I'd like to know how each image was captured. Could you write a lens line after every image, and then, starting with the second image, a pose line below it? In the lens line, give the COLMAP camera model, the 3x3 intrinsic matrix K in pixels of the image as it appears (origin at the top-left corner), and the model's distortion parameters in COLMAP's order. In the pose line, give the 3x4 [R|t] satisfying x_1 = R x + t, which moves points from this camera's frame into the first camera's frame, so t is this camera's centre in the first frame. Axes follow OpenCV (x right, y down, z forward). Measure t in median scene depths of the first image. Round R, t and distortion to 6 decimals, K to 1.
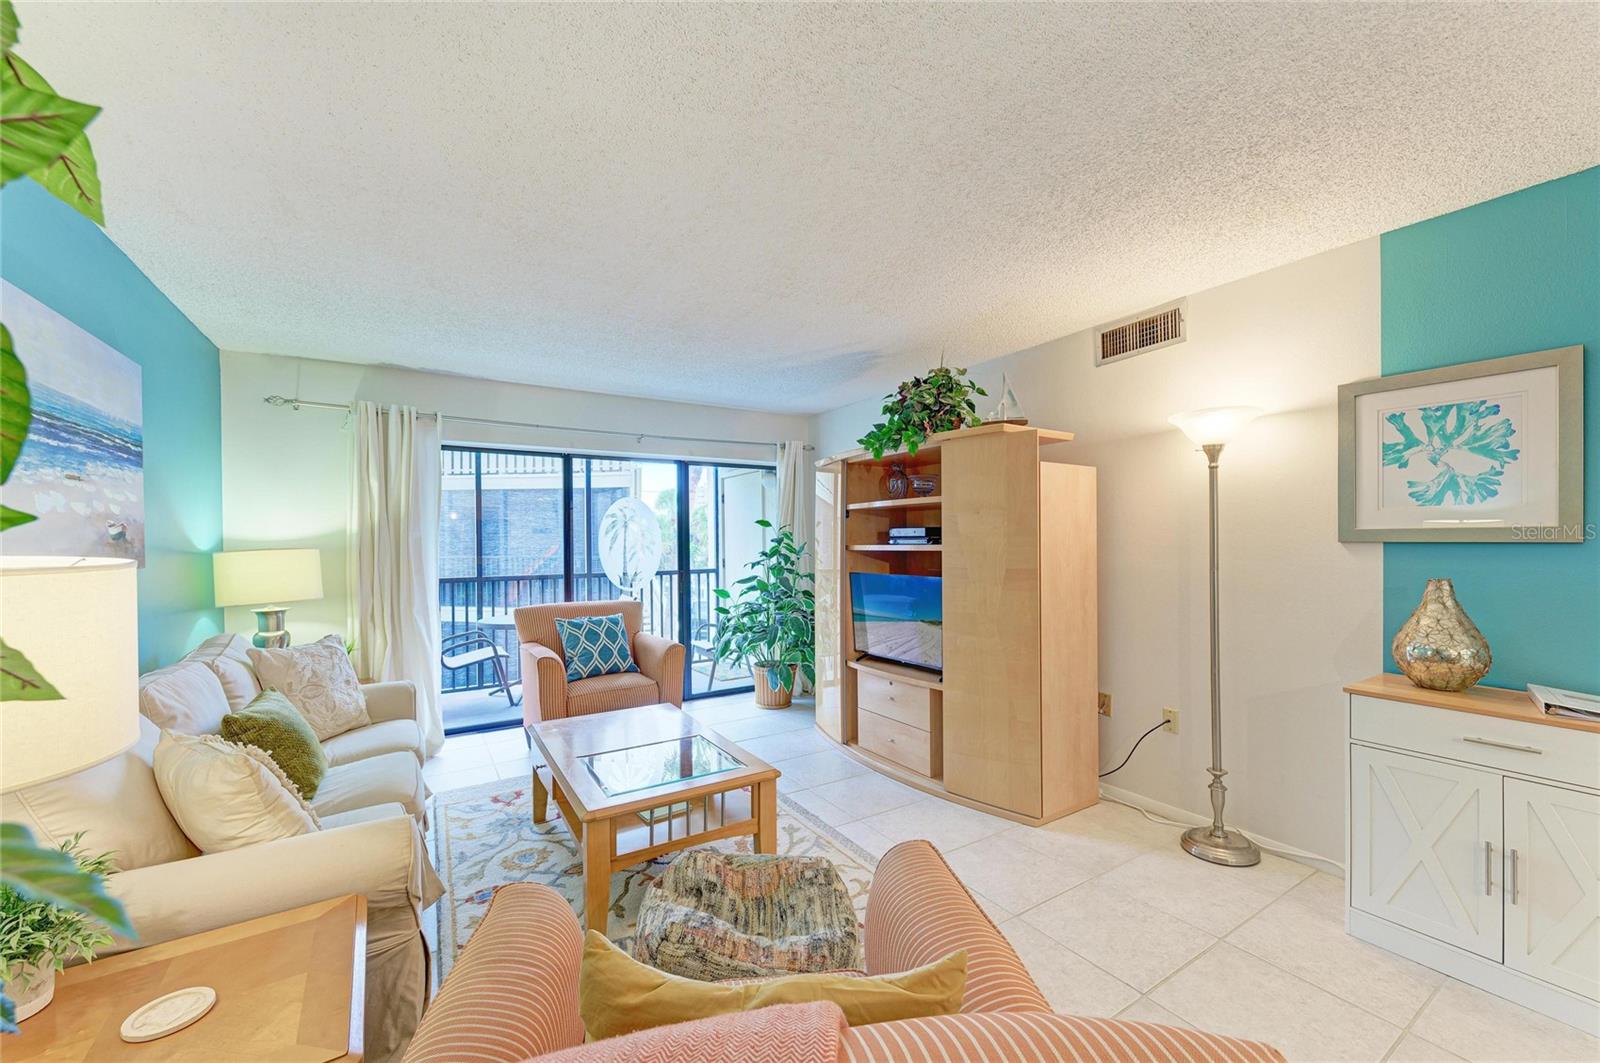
lens RADIAL K [[624.1, 0, 809.7], [0, 624.1, 541.3], [0, 0, 1]] dist [0.009752, -0.006005]
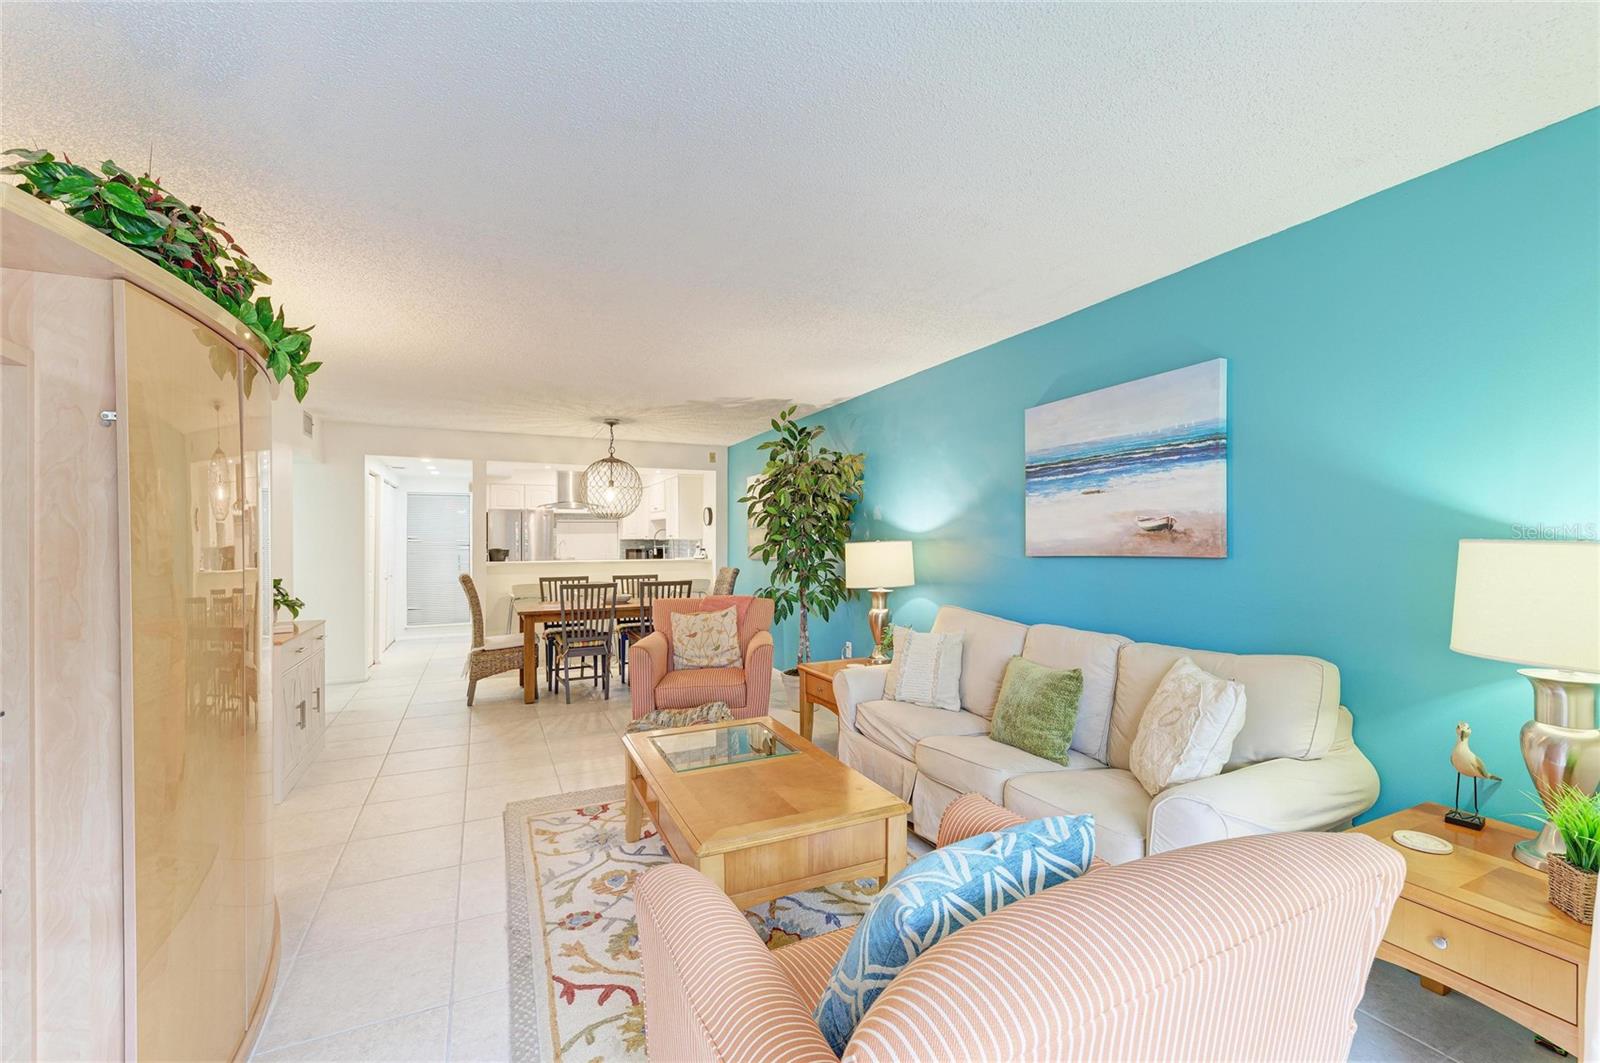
lens RADIAL K [[664.6, 0, 812.1], [0, 664.6, 541.9], [0, 0, 1]] dist [0.002199, -0.004540]
pose [[-0.994293, 0.012303, 0.105970, -0.374150], [0.012505, 0.999921, 0.001240, 0.005690], [-0.105947, 0.002558, -0.994369, 1.529883]]
